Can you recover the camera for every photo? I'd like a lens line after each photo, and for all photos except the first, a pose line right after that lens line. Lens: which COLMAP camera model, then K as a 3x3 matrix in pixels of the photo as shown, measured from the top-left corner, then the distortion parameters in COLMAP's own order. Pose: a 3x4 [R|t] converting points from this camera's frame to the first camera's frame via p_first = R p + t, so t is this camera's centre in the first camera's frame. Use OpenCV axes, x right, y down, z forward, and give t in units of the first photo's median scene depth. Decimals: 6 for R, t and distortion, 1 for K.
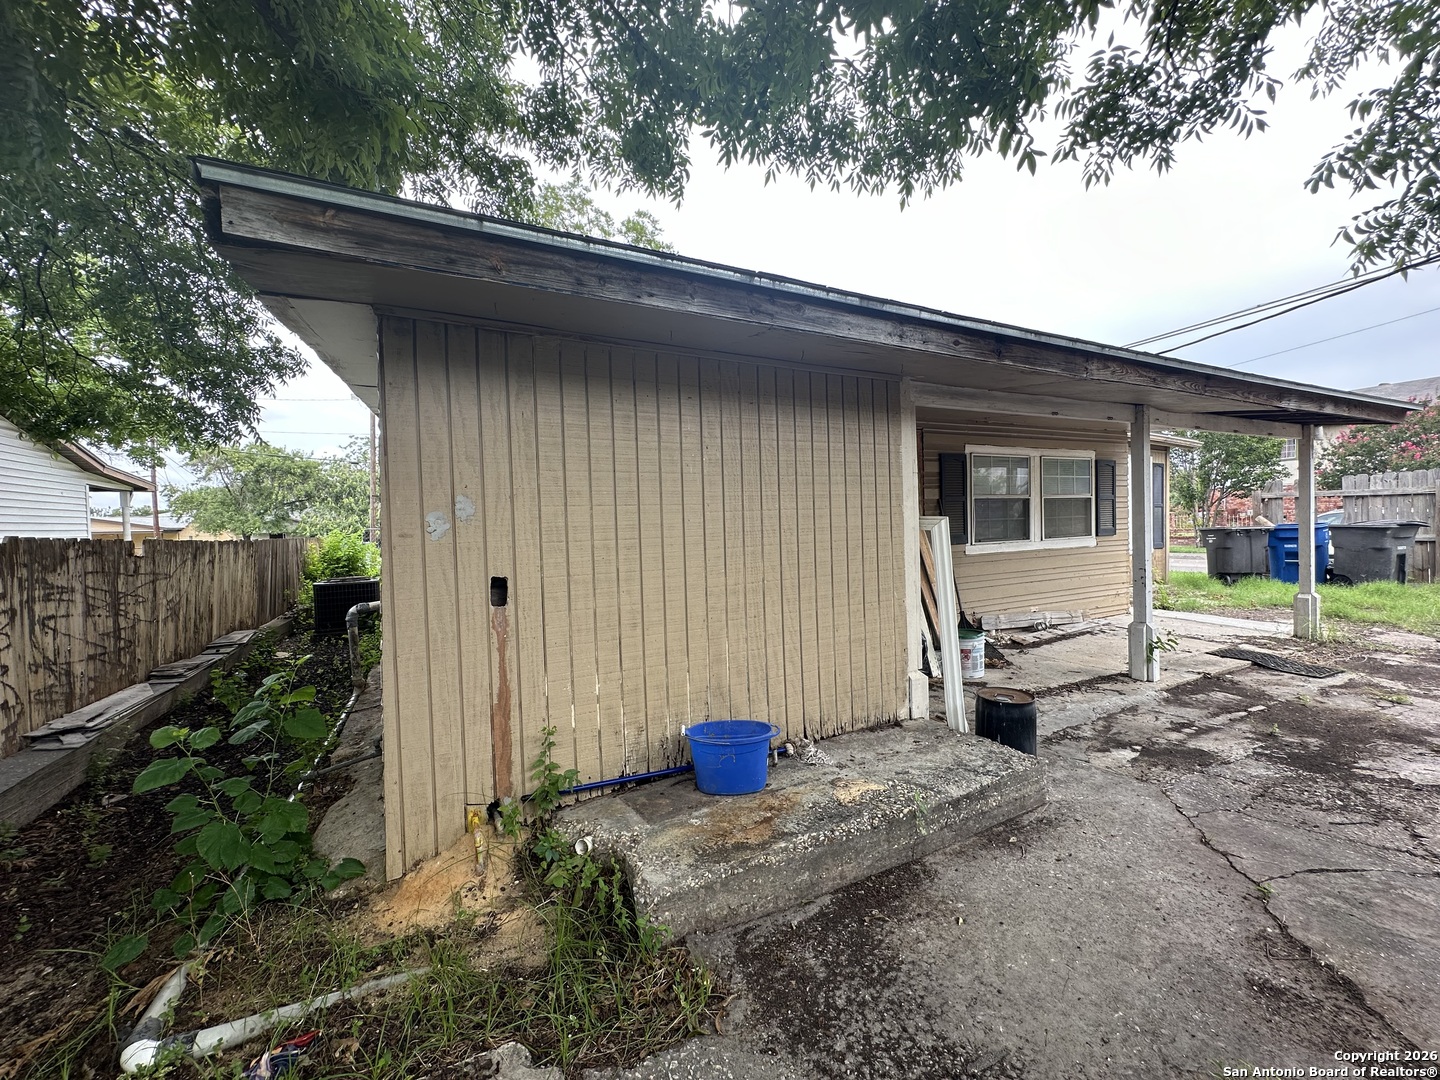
lens RADIAL K [[574.7, 0, 723.6], [0, 574.7, 541.1], [0, 0, 1]] dist [0.001126, 0.000048]
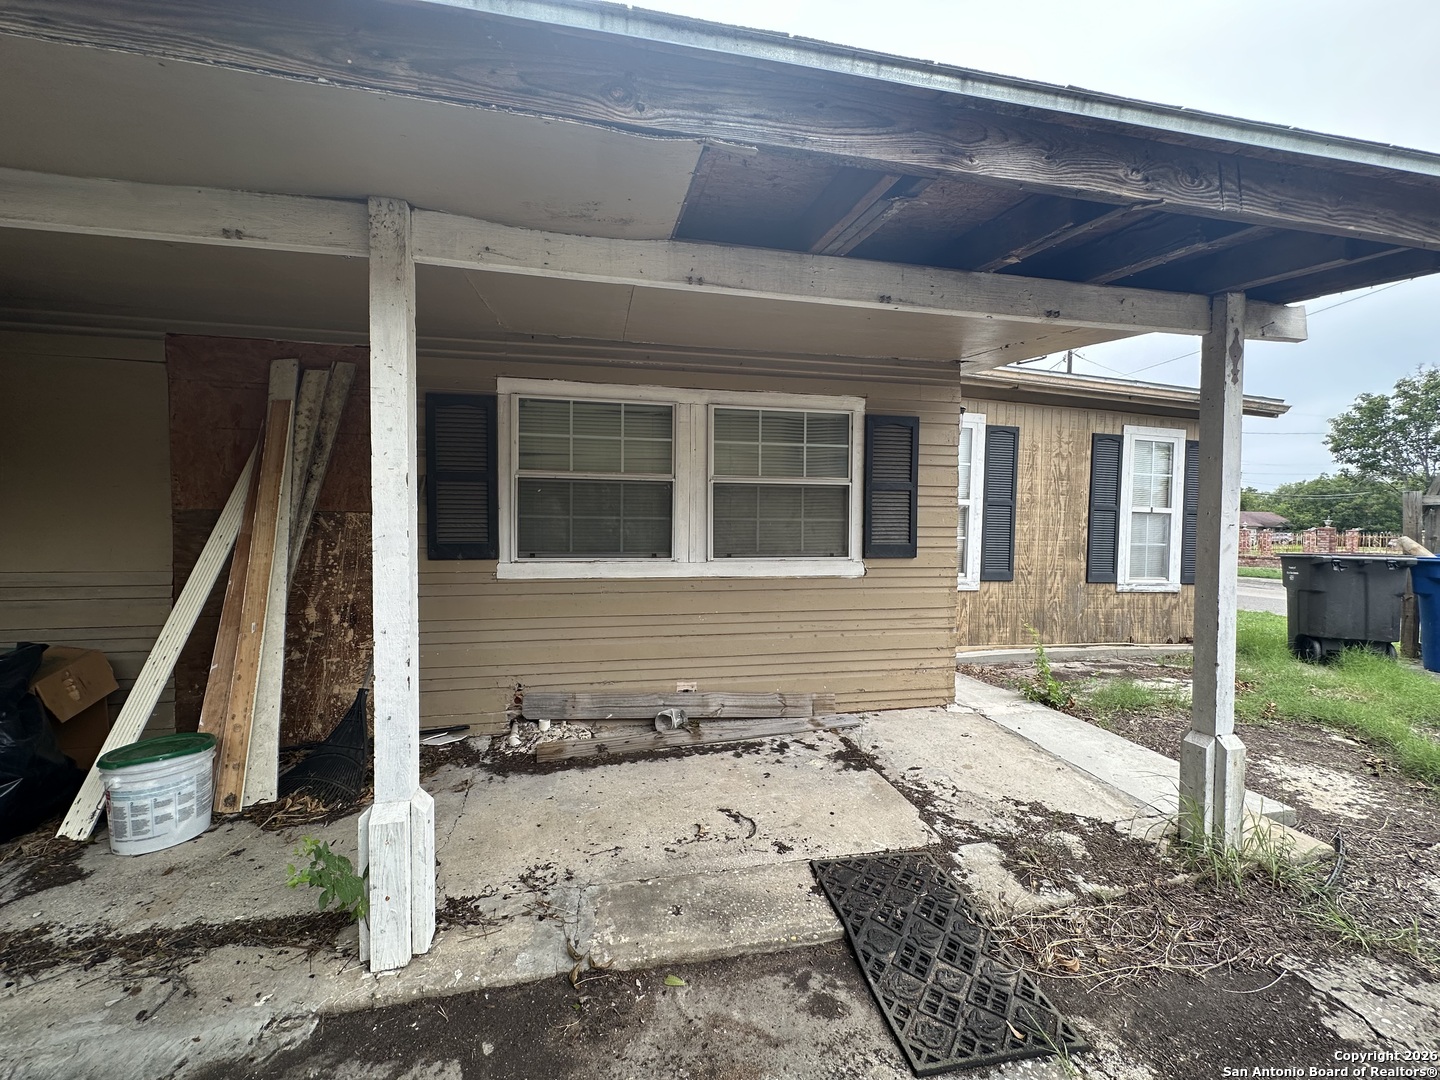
lens RADIAL K [[574.7, 0, 721.0], [0, 574.7, 538.8], [0, 0, 1]] dist [0.001126, 0.000048]
pose [[0.965507, 0.038555, -0.257508, 0.679464], [-0.041290, 0.999134, -0.005222, -0.018296], [0.257084, 0.015675, 0.966262, 0.463735]]
